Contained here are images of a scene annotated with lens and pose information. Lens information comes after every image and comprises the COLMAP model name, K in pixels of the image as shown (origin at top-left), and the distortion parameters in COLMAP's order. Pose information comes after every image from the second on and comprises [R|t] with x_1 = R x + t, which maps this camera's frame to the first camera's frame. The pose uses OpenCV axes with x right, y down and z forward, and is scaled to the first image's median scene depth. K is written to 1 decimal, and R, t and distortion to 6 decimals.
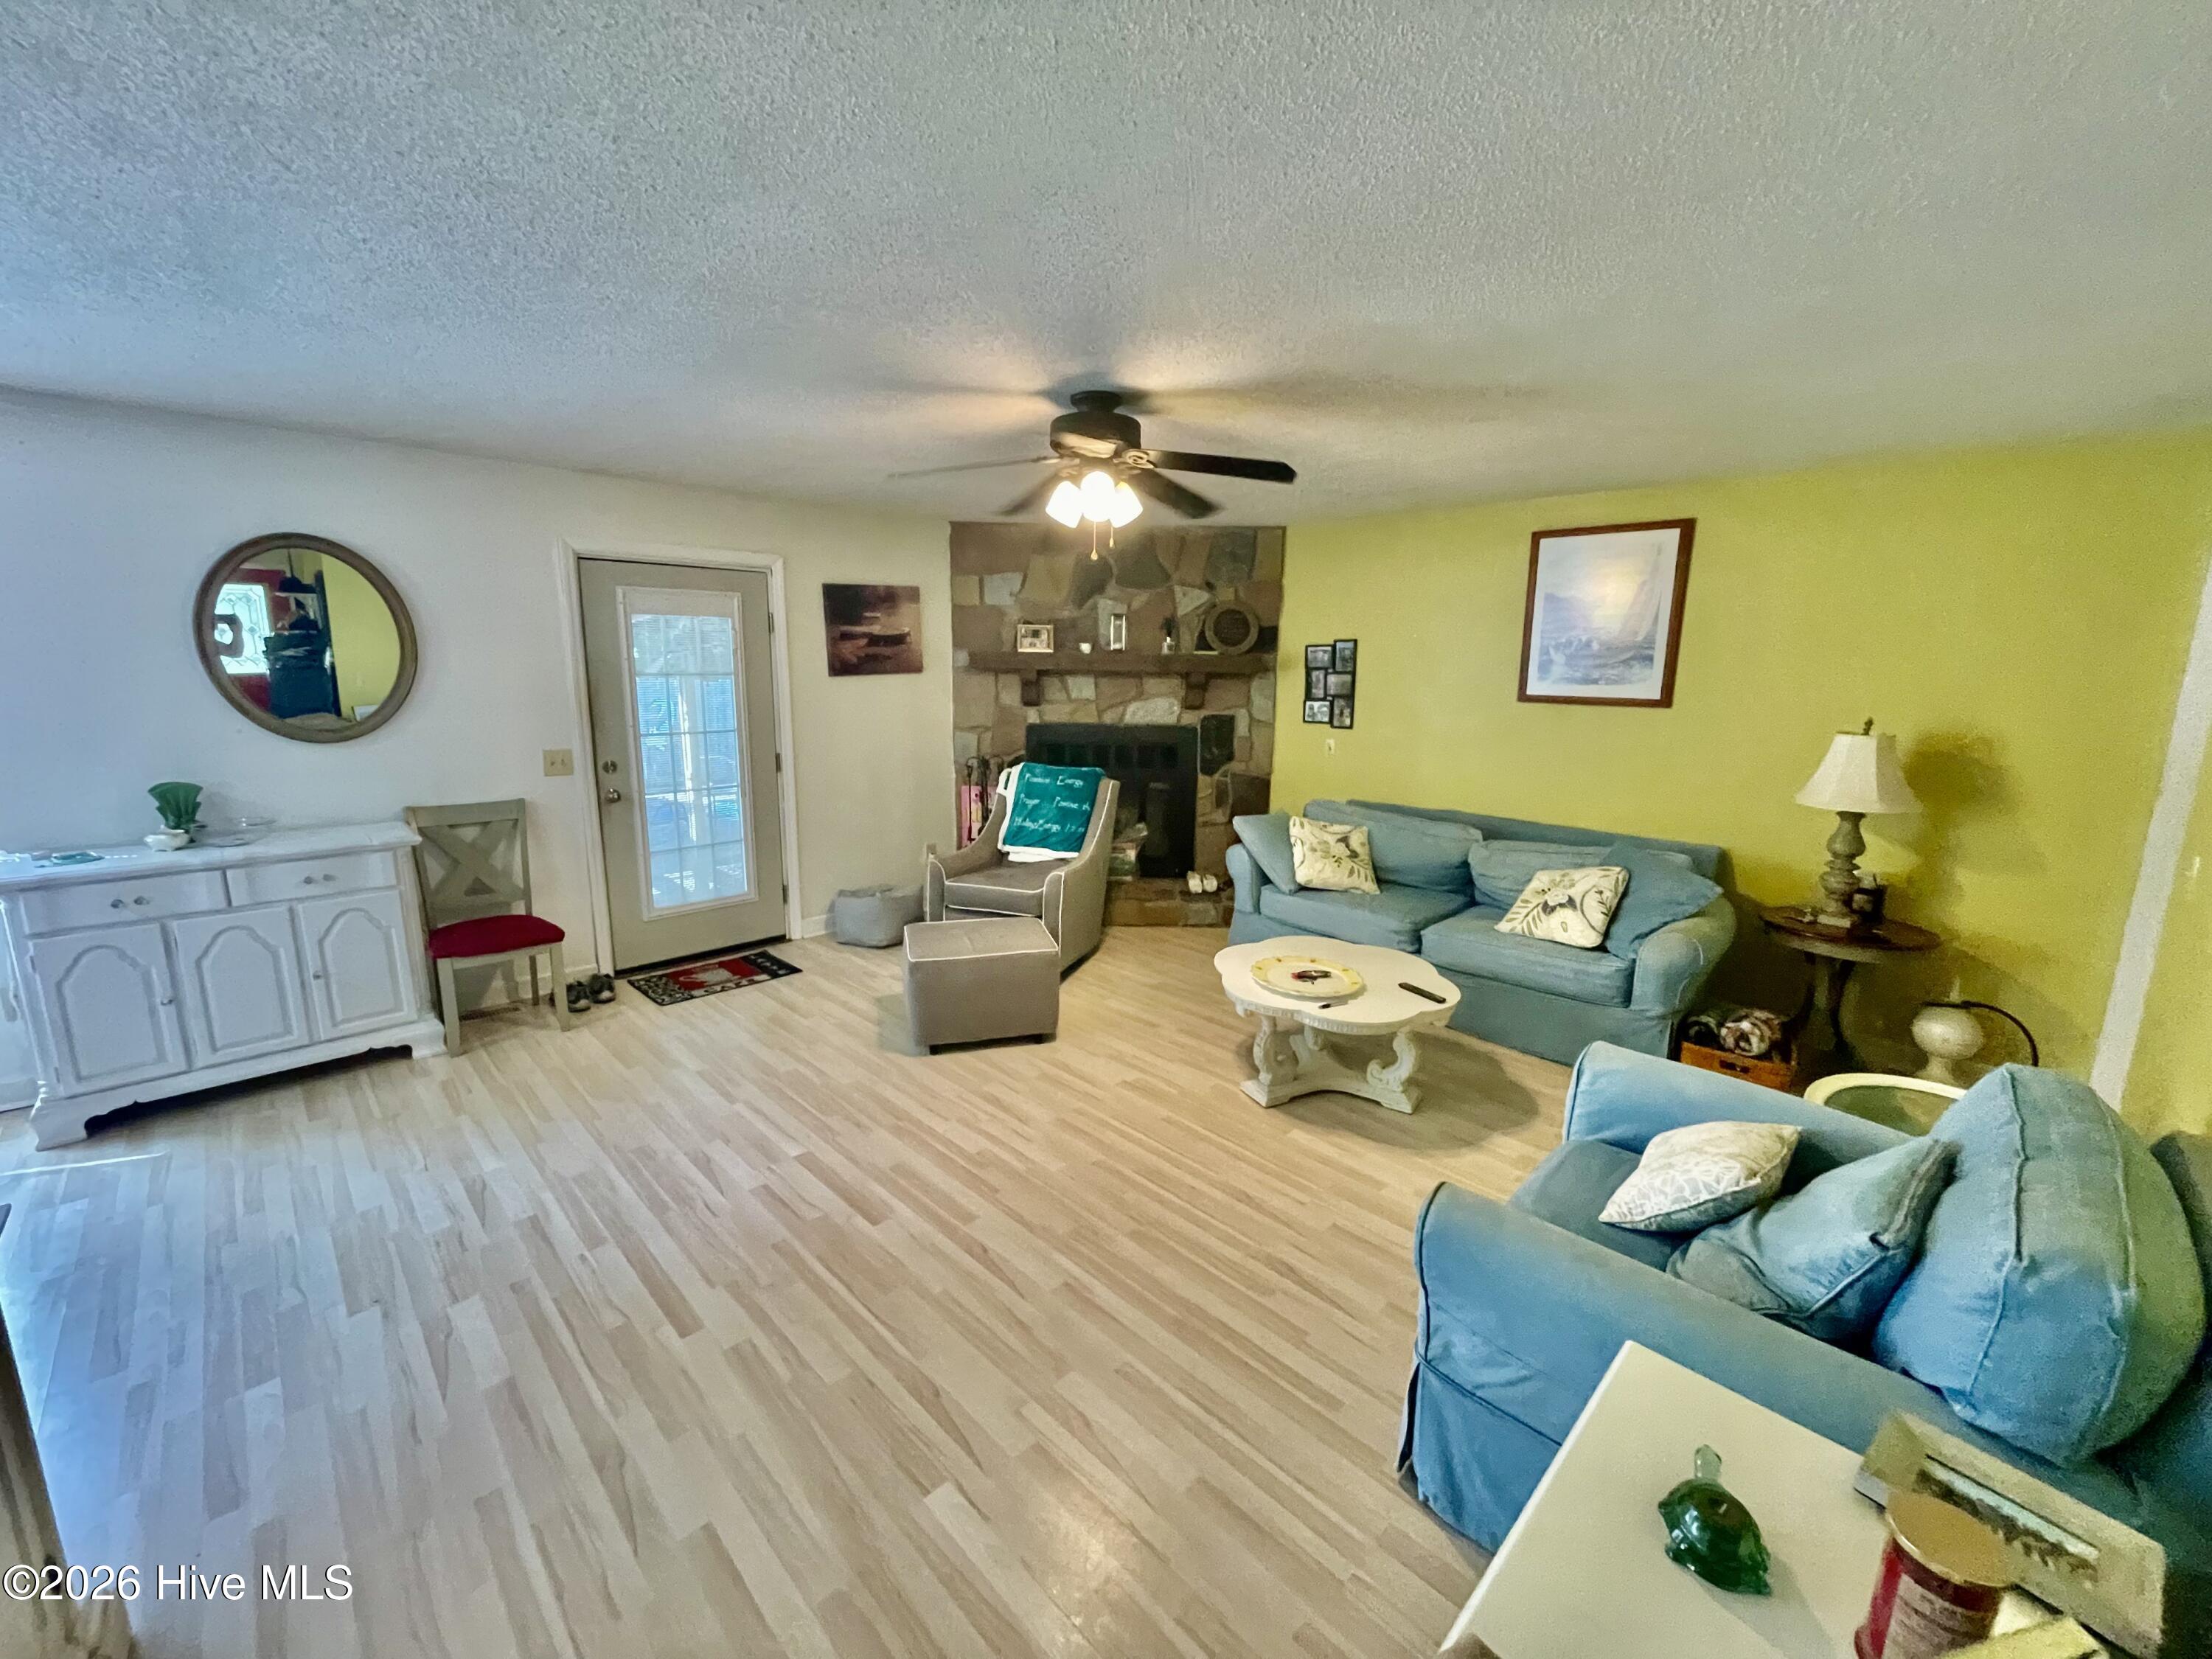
lens RADIAL K [[891.9, 0, 1101.3], [0, 891.9, 826.4], [0, 0, 1]] dist [0.000481, -0.002906]
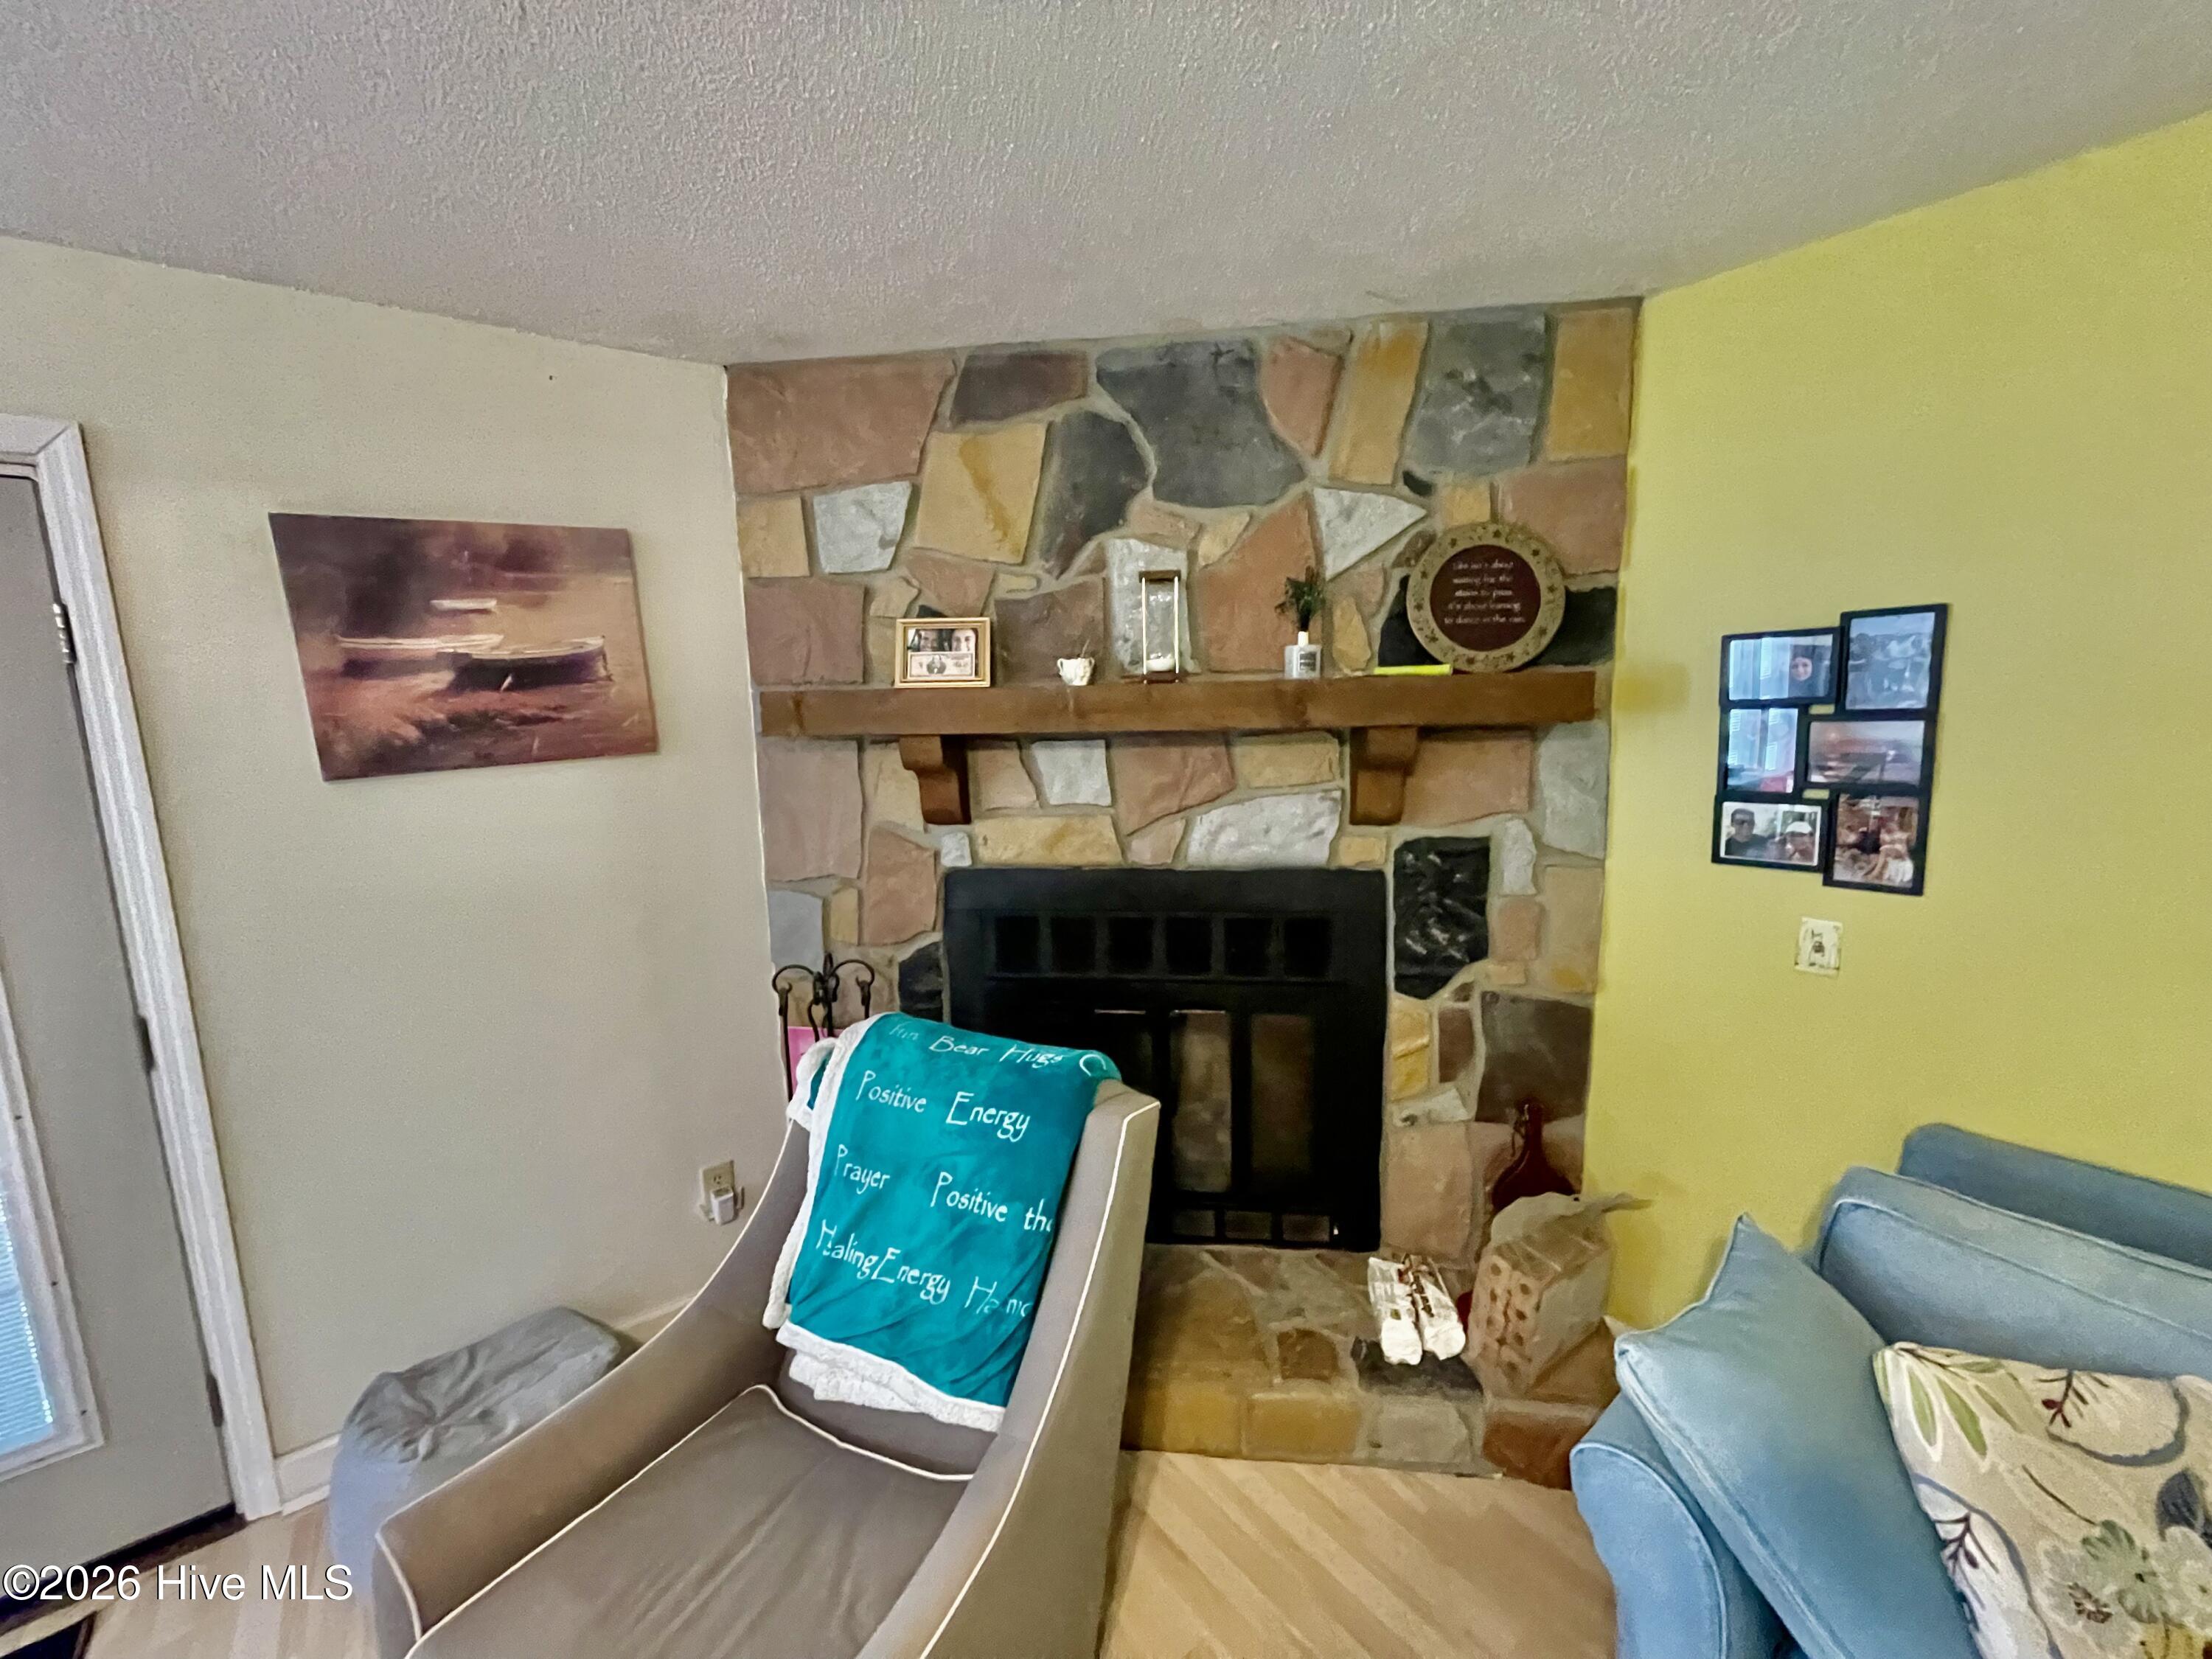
lens RADIAL K [[891.9, 0, 1101.3], [0, 891.9, 826.4], [0, 0, 1]] dist [0.000481, -0.002906]
pose [[0.991935, -0.020727, -0.125041, 0.038651], [0.016310, 0.999210, -0.036252, -0.123895], [0.125693, 0.033921, 0.991489, 0.645130]]
